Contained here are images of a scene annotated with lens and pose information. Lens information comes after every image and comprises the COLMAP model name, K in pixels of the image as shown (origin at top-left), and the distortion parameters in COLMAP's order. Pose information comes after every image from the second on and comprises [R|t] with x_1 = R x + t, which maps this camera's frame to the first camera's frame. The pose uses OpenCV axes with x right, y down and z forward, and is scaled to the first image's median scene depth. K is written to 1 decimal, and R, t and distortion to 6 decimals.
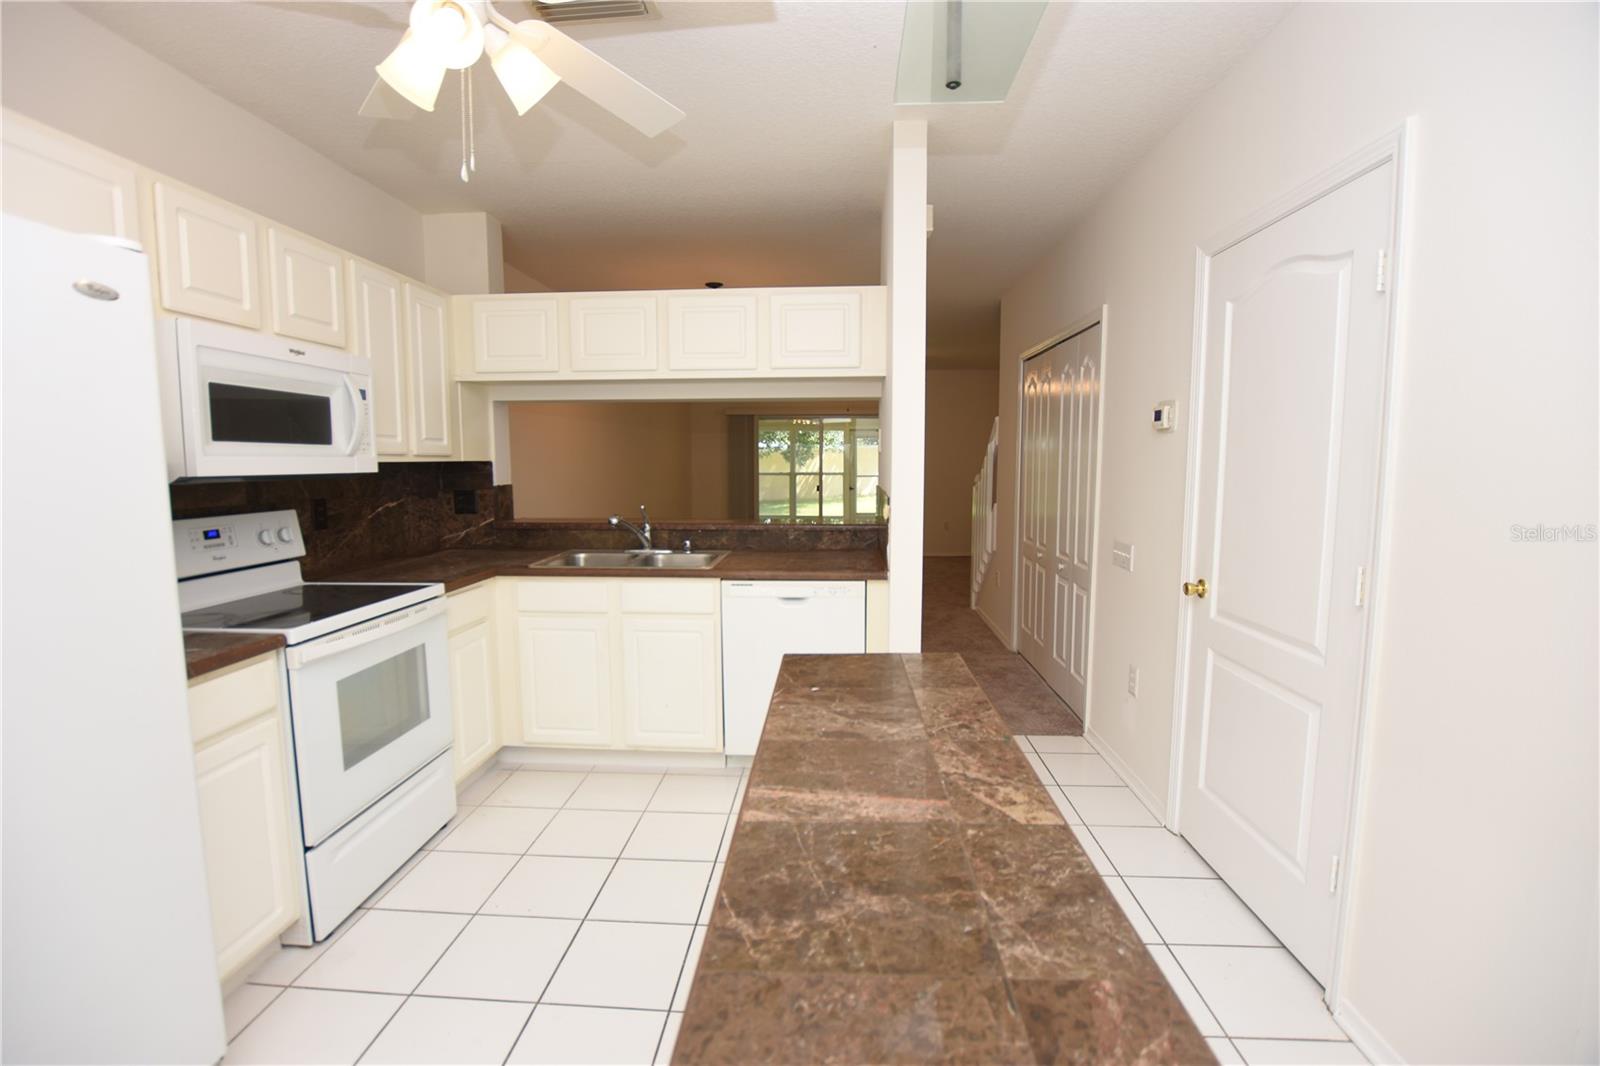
lens RADIAL K [[715.5, 0, 791.0], [0, 715.5, 535.1], [0, 0, 1]] dist [-0.031121, 0.004531]
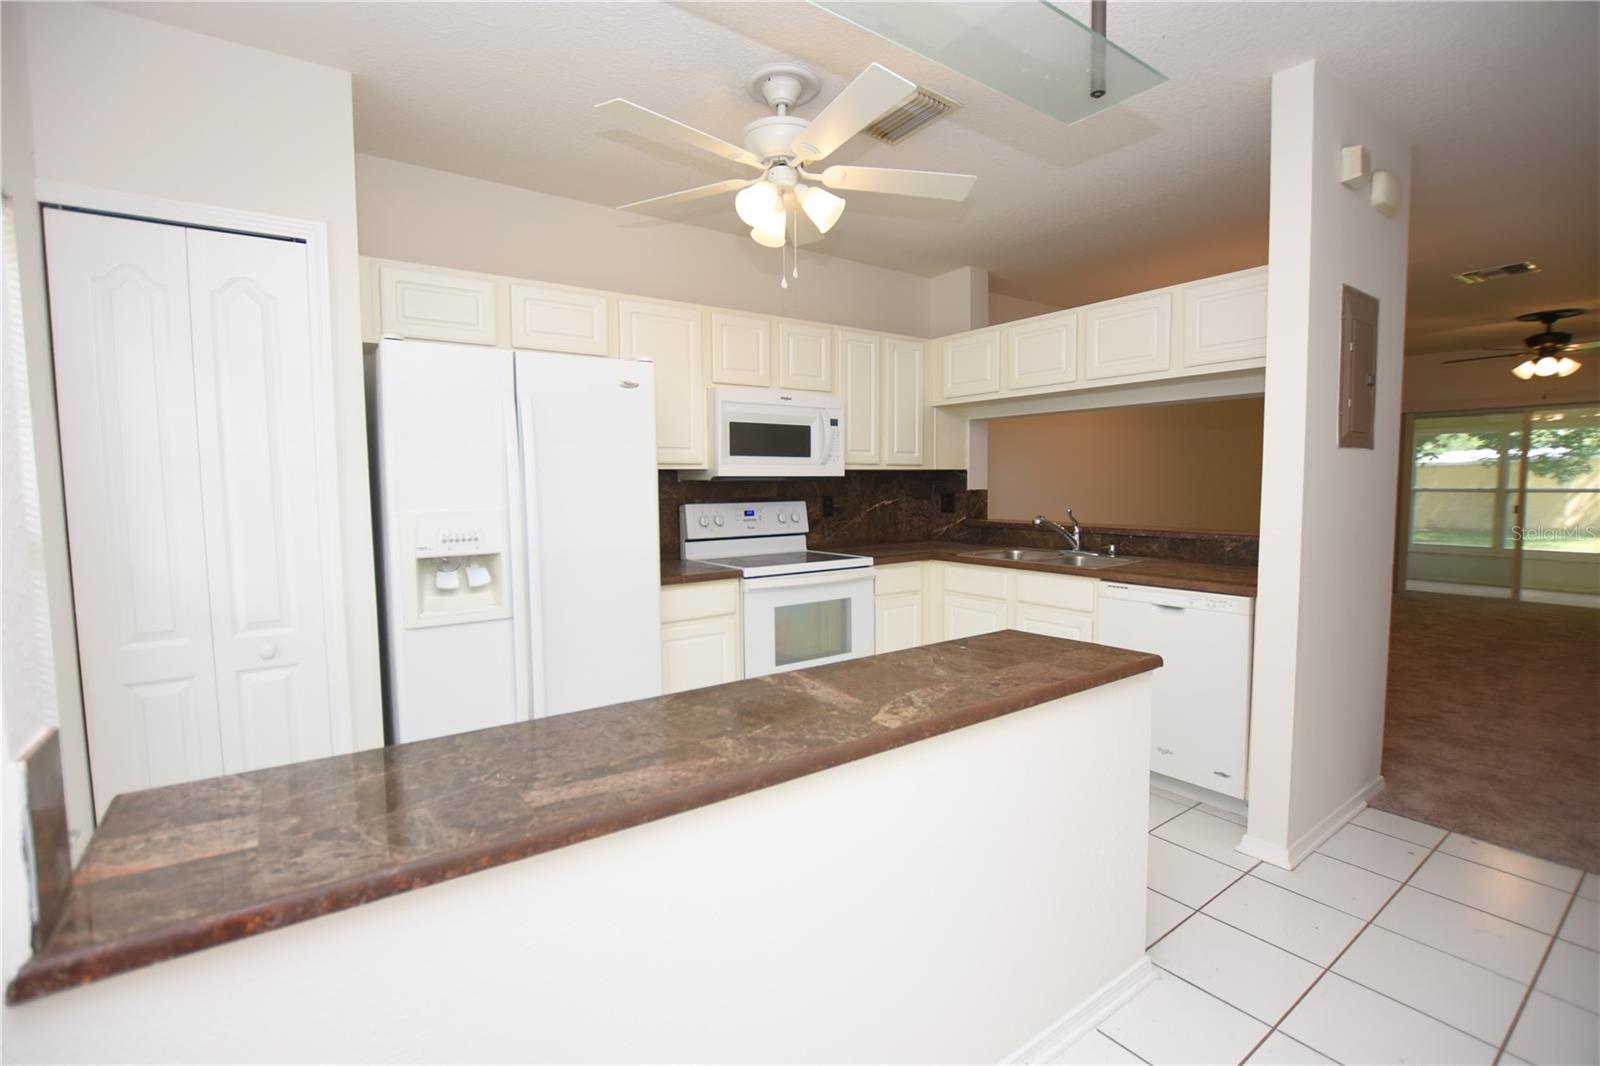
lens RADIAL K [[715.5, 0, 791.0], [0, 715.5, 535.1], [0, 0, 1]] dist [-0.031121, 0.004531]
pose [[0.630447, 0.053547, -0.774383, 0.383014], [-0.072673, 0.997308, 0.009796, 0.019032], [0.772823, 0.050101, 0.632641, 0.009263]]
